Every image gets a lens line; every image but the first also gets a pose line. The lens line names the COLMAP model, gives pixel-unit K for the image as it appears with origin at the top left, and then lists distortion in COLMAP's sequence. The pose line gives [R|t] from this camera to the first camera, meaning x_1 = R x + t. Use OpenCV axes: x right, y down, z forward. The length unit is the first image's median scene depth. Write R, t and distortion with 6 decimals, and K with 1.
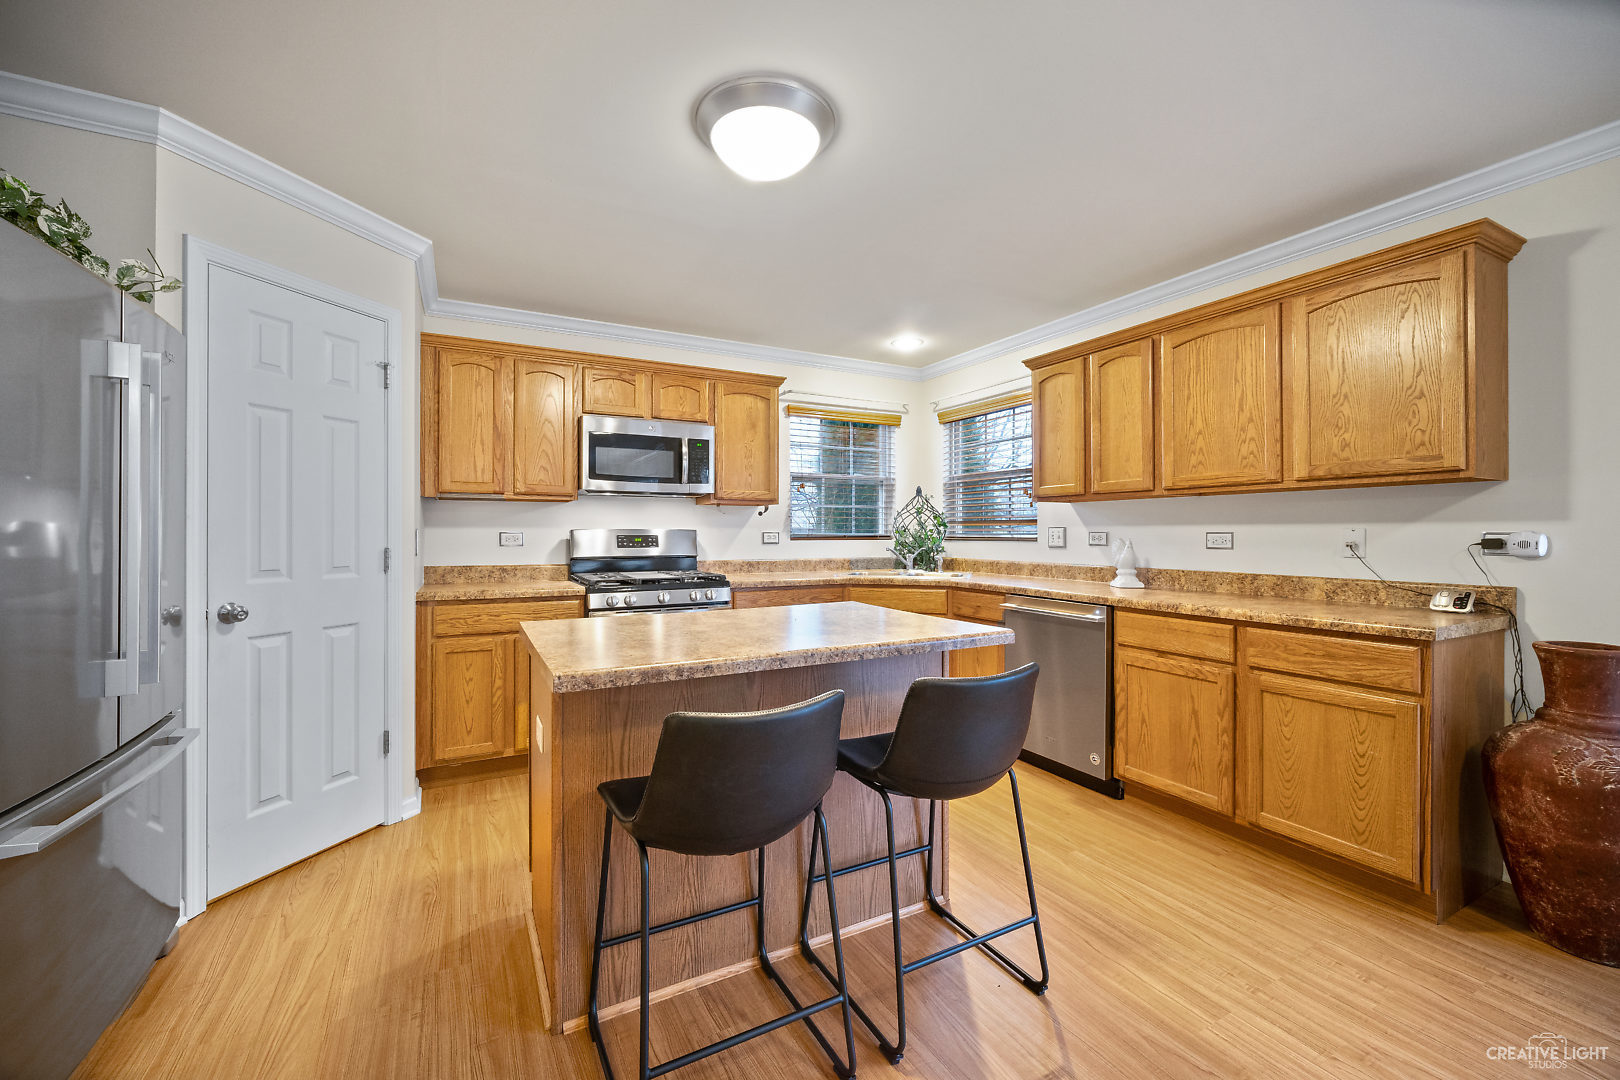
lens RADIAL K [[651.5, 0, 803.0], [0, 651.5, 535.7], [0, 0, 1]] dist [0.000890, -0.000165]
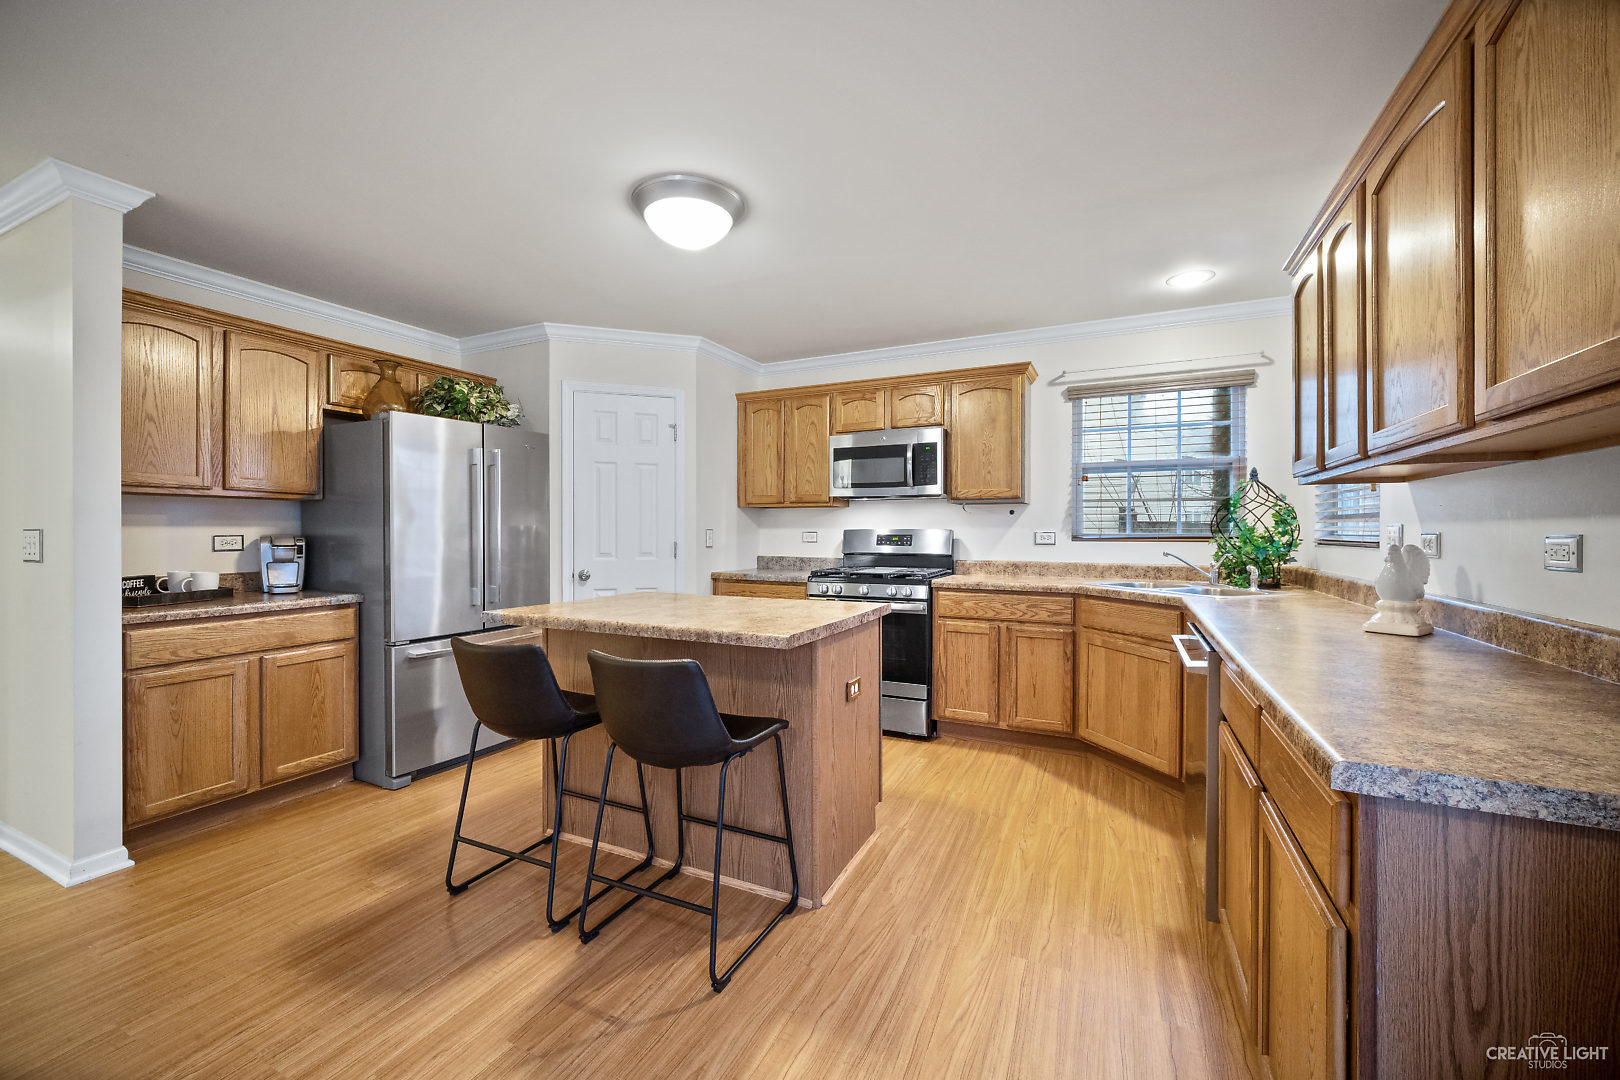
lens RADIAL K [[651.5, 0, 807.0], [0, 651.5, 533.6], [0, 0, 1]] dist [0.000890, -0.000165]
pose [[0.589097, 0.003903, -0.808053, 0.583242], [-0.003963, 0.999990, 0.001941, -0.004025], [0.808052, 0.002059, 0.589107, 0.239007]]
